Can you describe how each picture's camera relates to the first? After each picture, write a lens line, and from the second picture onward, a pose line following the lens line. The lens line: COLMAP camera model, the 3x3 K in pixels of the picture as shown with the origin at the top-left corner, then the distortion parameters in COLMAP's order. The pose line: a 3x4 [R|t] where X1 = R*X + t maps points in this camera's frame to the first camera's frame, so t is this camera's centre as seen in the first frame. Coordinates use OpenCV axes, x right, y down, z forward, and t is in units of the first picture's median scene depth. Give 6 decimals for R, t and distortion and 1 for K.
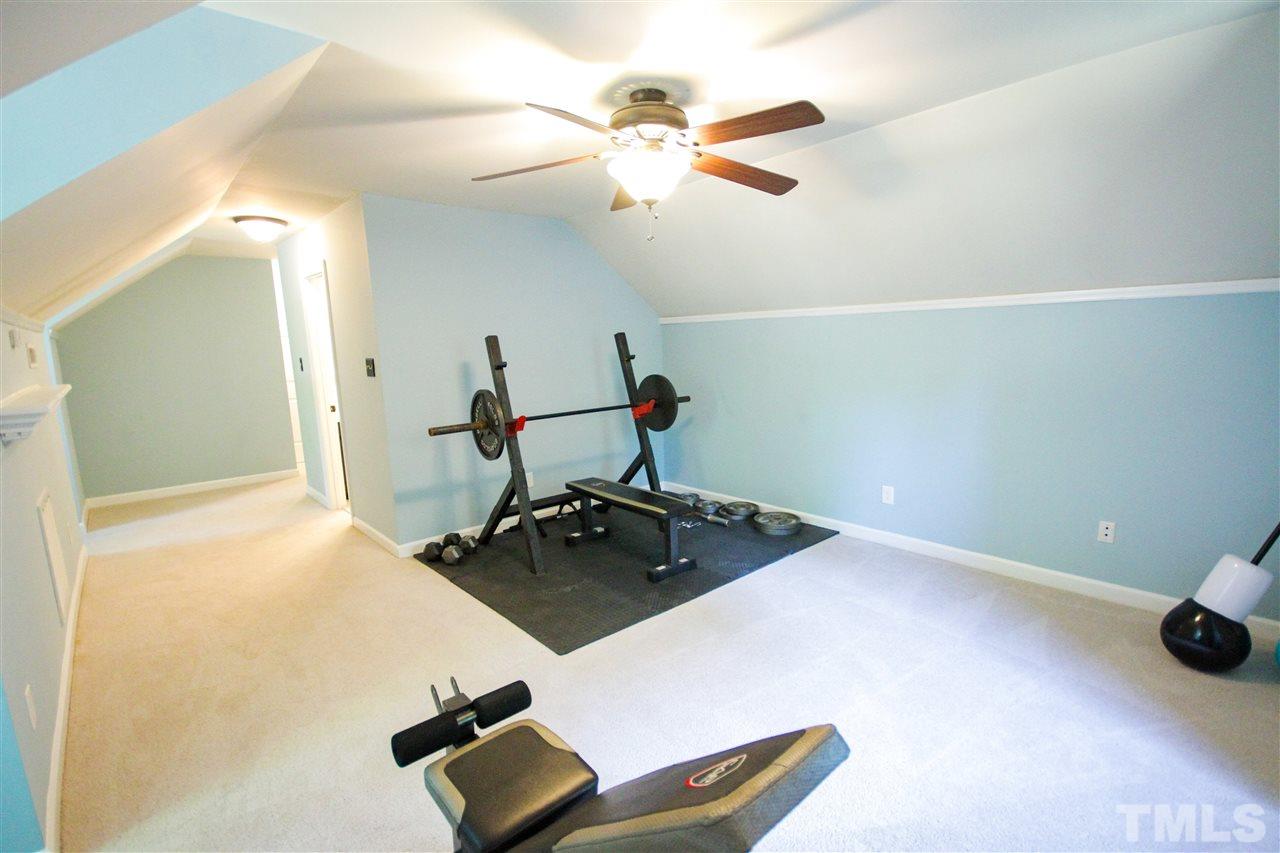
lens RADIAL K [[595.2, 0, 646.4], [0, 595.2, 441.6], [0, 0, 1]] dist [-0.000617, -0.000727]
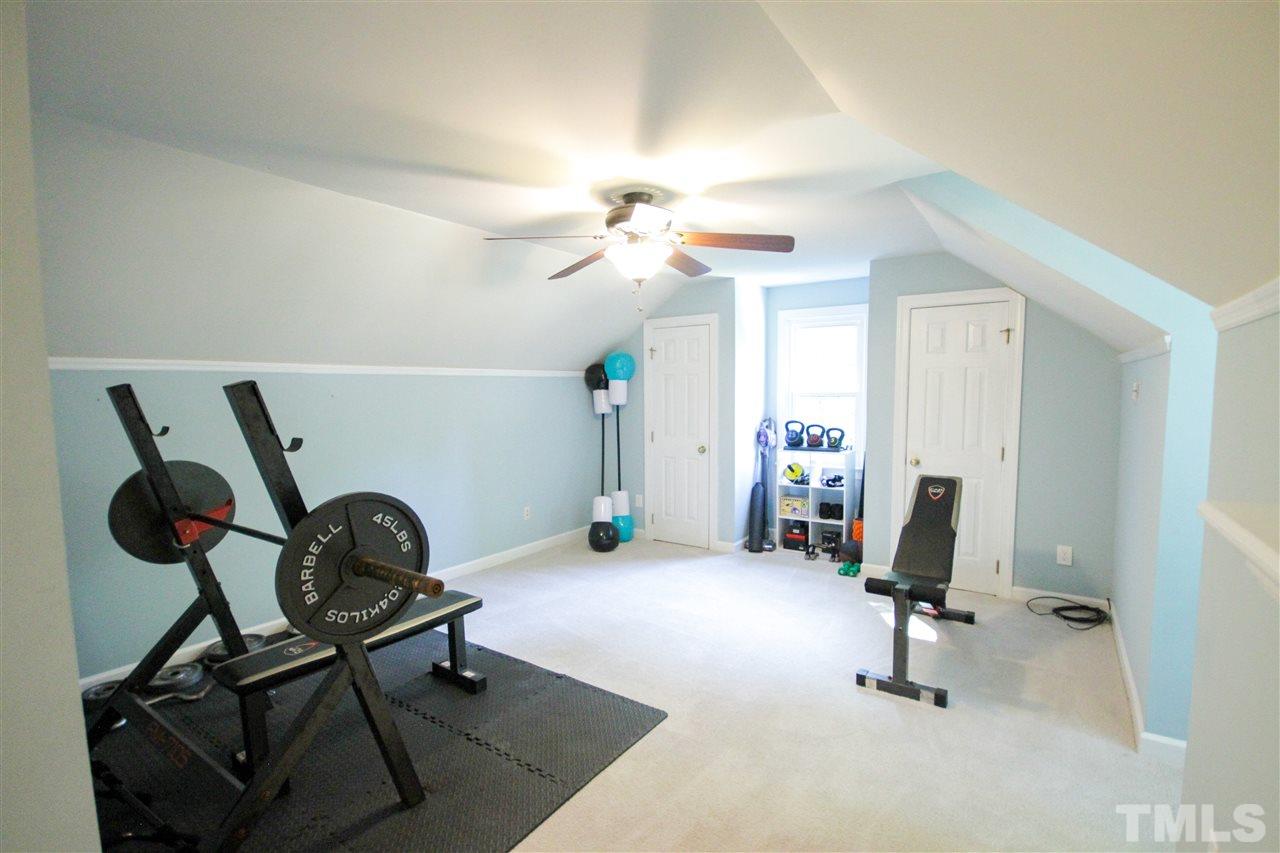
lens RADIAL K [[595.2, 0, 646.4], [0, 595.2, 441.6], [0, 0, 1]] dist [-0.000617, -0.000727]
pose [[-0.244552, -0.058360, 0.967878, -0.889863], [0.182734, 0.977527, 0.105113, -0.154070], [-0.952262, 0.202570, -0.228392, 0.993558]]
